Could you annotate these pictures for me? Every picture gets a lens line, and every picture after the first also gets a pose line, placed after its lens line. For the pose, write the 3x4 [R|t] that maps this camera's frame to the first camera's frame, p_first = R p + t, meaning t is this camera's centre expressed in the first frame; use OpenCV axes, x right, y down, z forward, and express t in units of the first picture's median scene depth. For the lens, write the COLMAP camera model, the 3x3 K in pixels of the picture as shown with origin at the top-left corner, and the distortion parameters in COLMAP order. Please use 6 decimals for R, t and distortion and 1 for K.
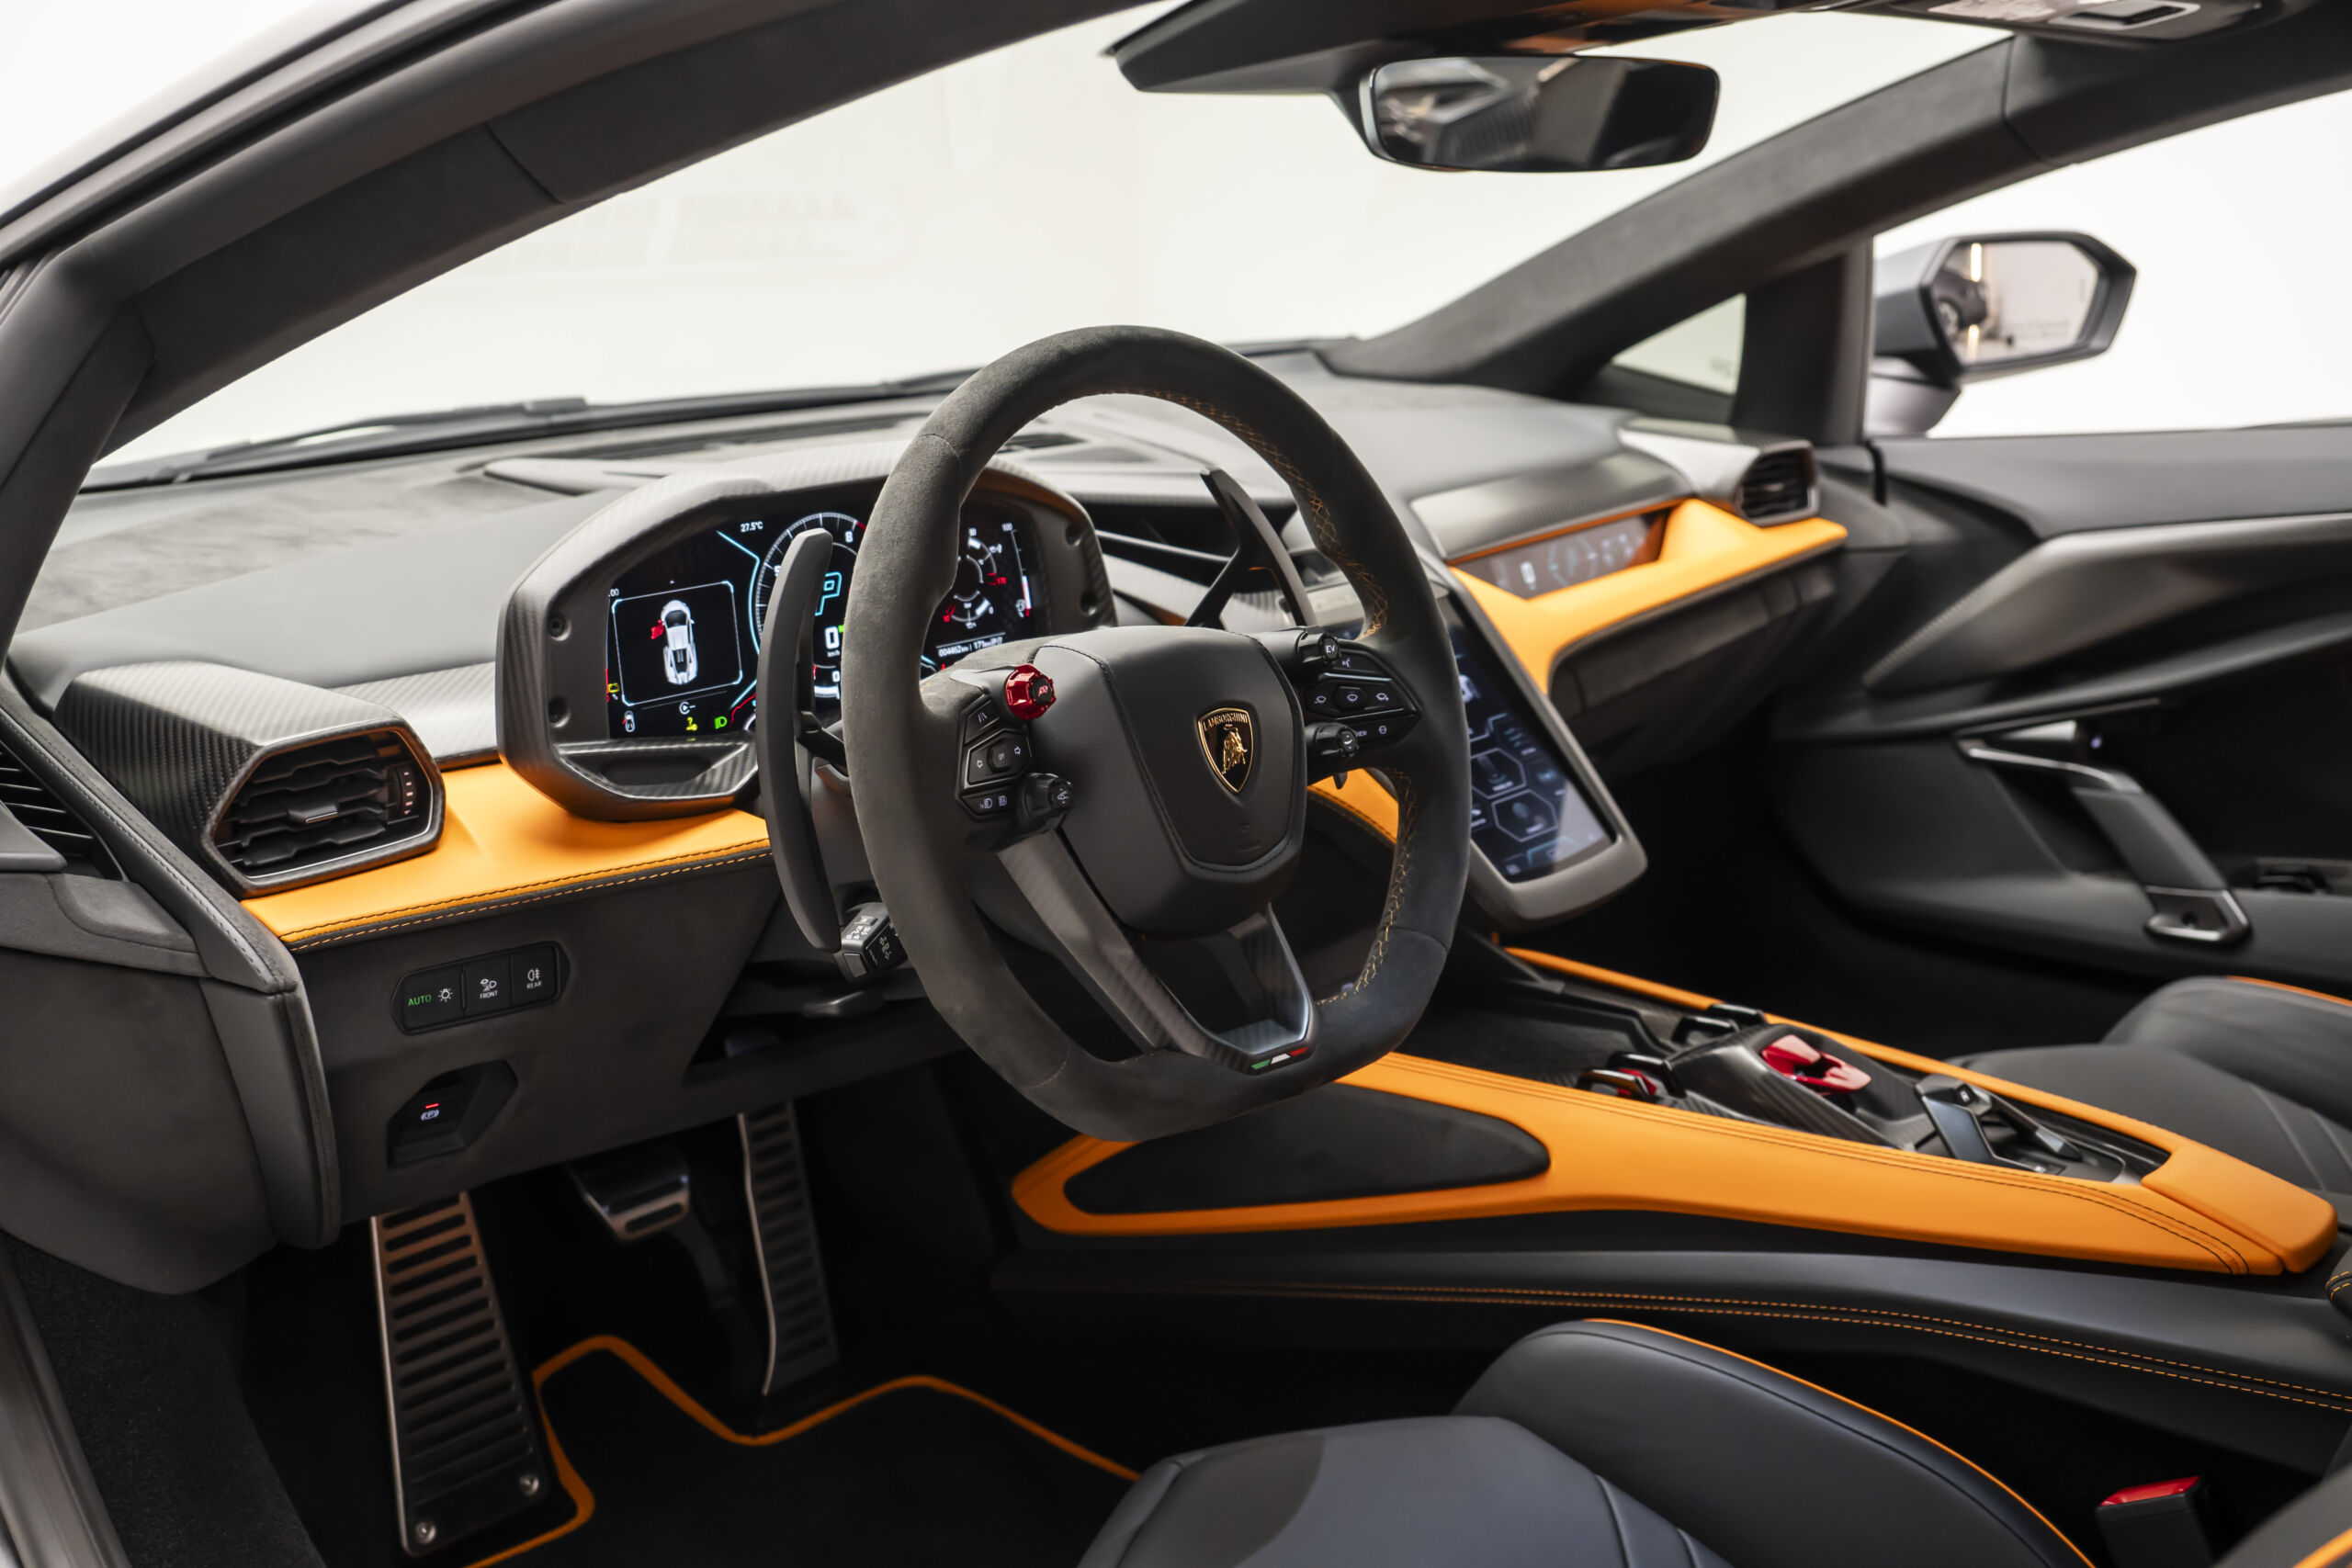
lens RADIAL K [[2416.6, 0, 1176.0], [0, 2416.6, 784.0], [0, 0, 1]] dist [-0.106137, 0.194516]
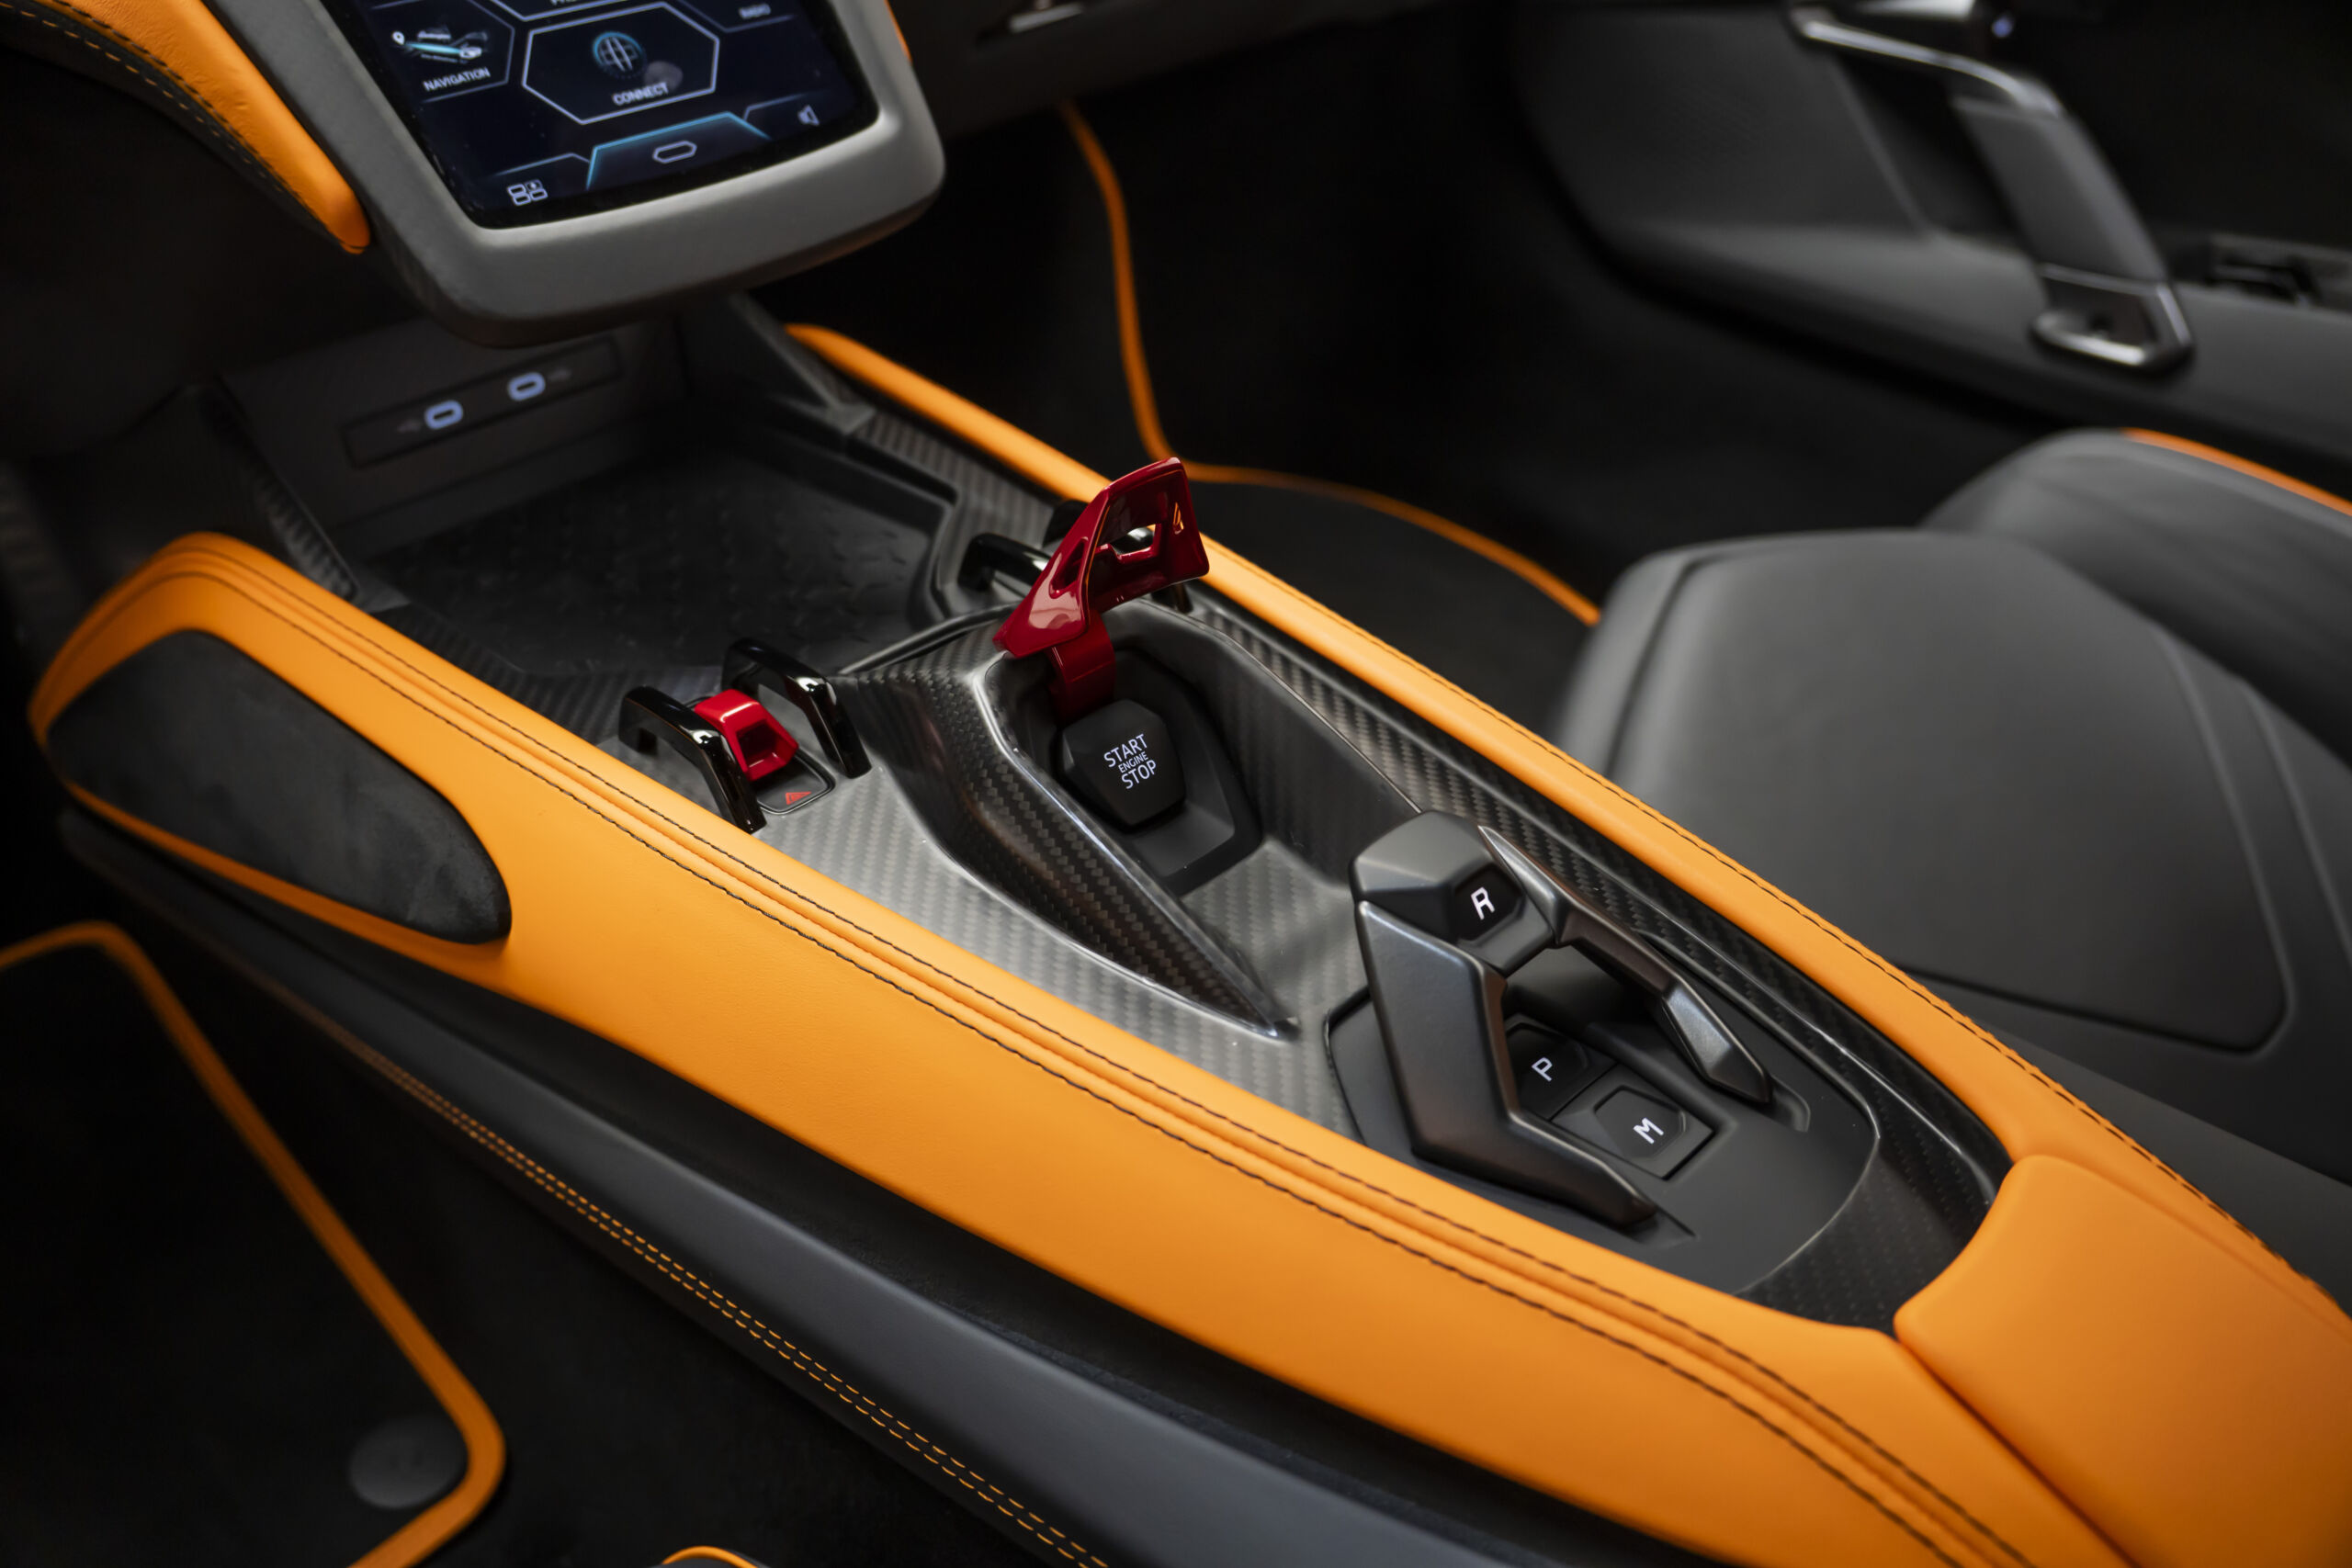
lens RADIAL K [[1888.2, 0, 1161.1], [0, 1888.2, 786.4], [0, 0, 1]] dist [-0.198489, 0.108127]
pose [[0.998099, 0.055147, -0.027505, 0.250846], [-0.041489, 0.931348, 0.361760, 0.012548], [0.045567, -0.359931, 0.931865, 0.645832]]
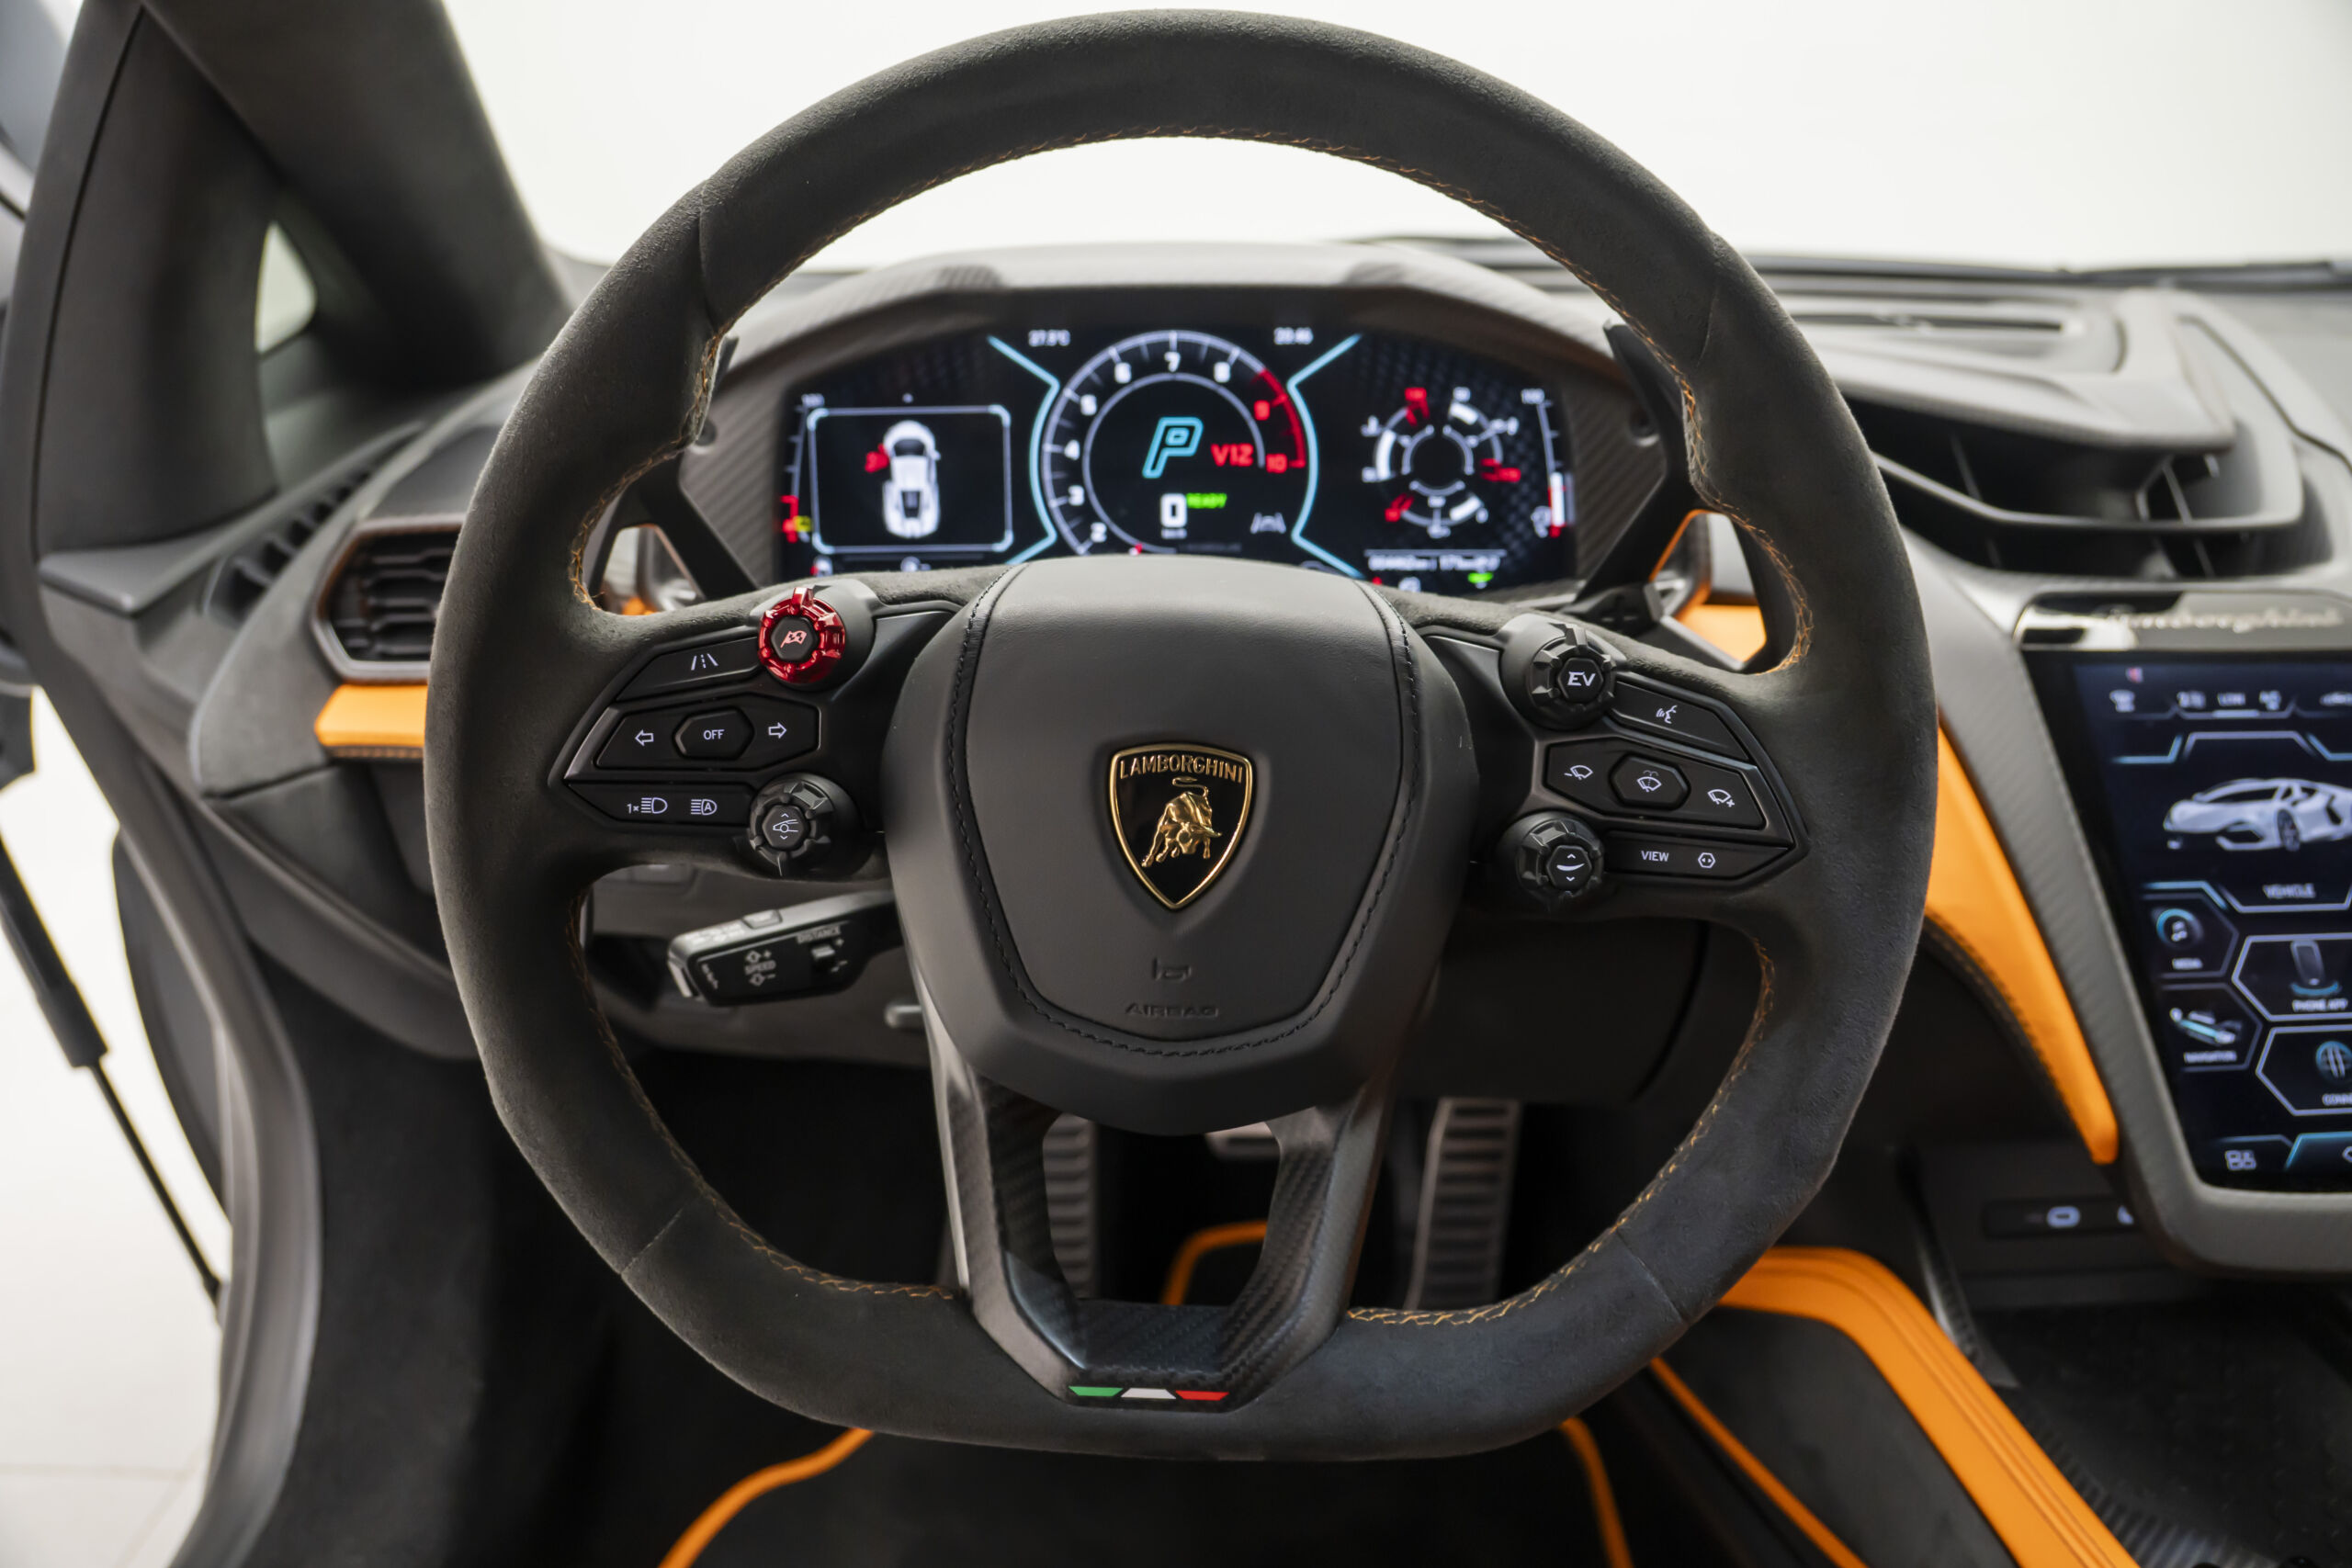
lens RADIAL K [[1888.2, 0, 1161.1], [0, 1888.2, 786.4], [0, 0, 1]] dist [-0.198489, 0.108127]
pose [[0.674479, 0.259901, -0.691035, 0.218570], [-0.187071, 0.965606, 0.180579, -0.069325], [0.714200, 0.007476, 0.699902, 0.520622]]
